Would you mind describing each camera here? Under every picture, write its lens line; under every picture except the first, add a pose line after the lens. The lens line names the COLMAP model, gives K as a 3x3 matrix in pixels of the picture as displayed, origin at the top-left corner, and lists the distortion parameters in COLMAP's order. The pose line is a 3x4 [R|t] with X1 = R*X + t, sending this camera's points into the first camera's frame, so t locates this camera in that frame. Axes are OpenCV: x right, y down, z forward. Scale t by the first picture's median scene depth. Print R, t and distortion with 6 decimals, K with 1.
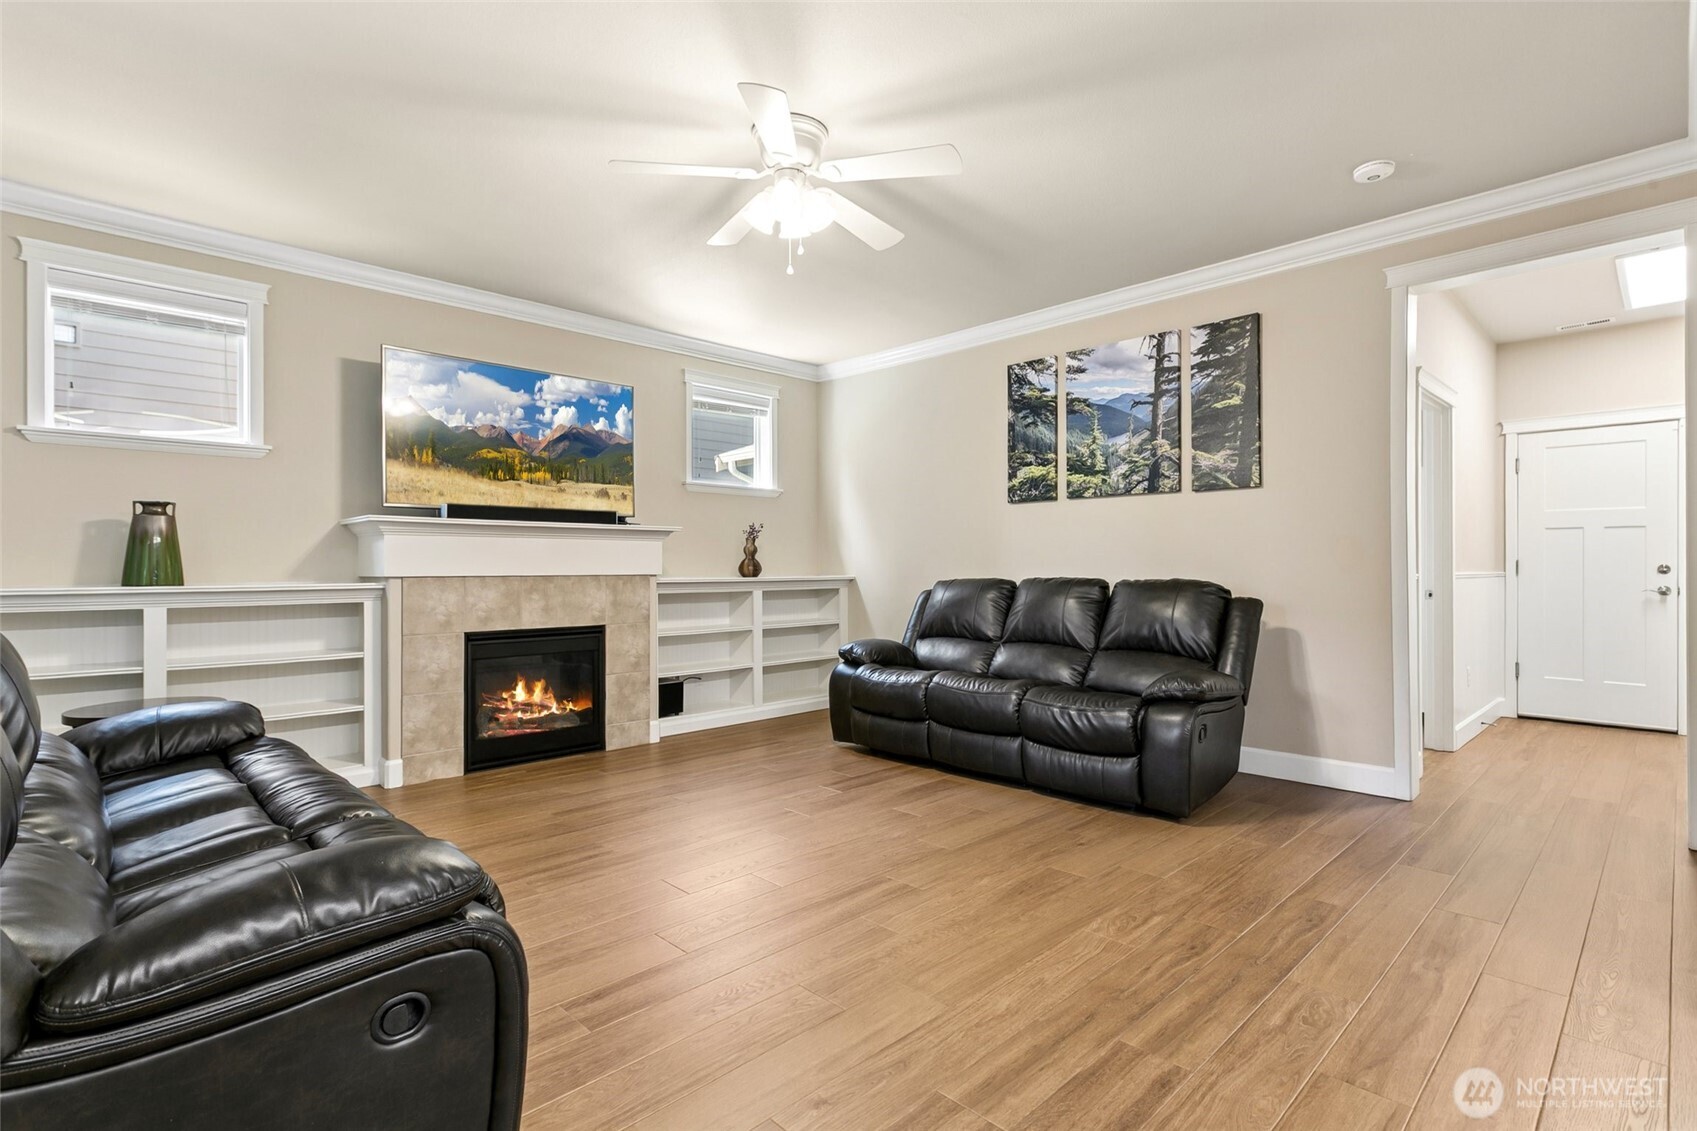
lens RADIAL K [[812.8, 0, 862.9], [0, 812.8, 561.9], [0, 0, 1]] dist [0.001889, 0.000445]
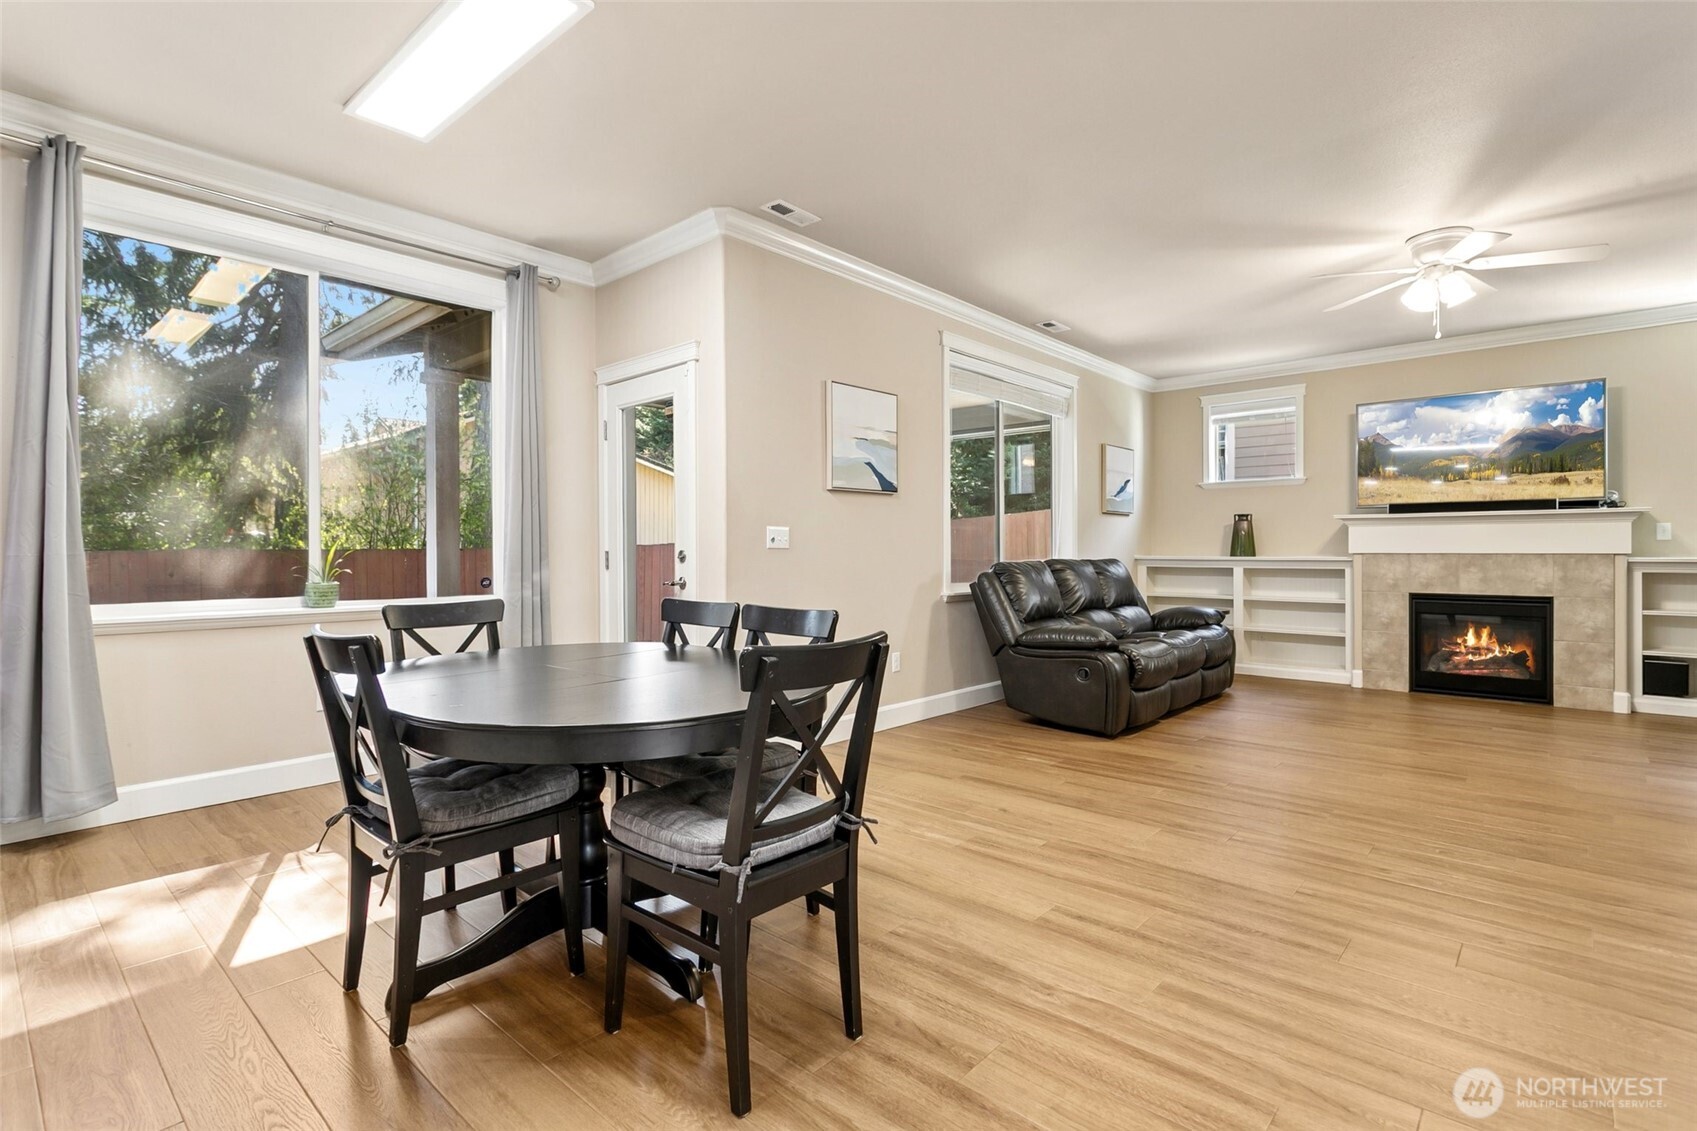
lens RADIAL K [[812.8, 0, 862.9], [0, 812.8, 561.9], [0, 0, 1]] dist [0.001889, 0.000445]
pose [[0.086114, 0.015171, -0.996170, 0.835906], [0.008128, 0.999840, 0.015930, 0.002171], [0.996252, -0.009468, 0.085977, -0.077293]]
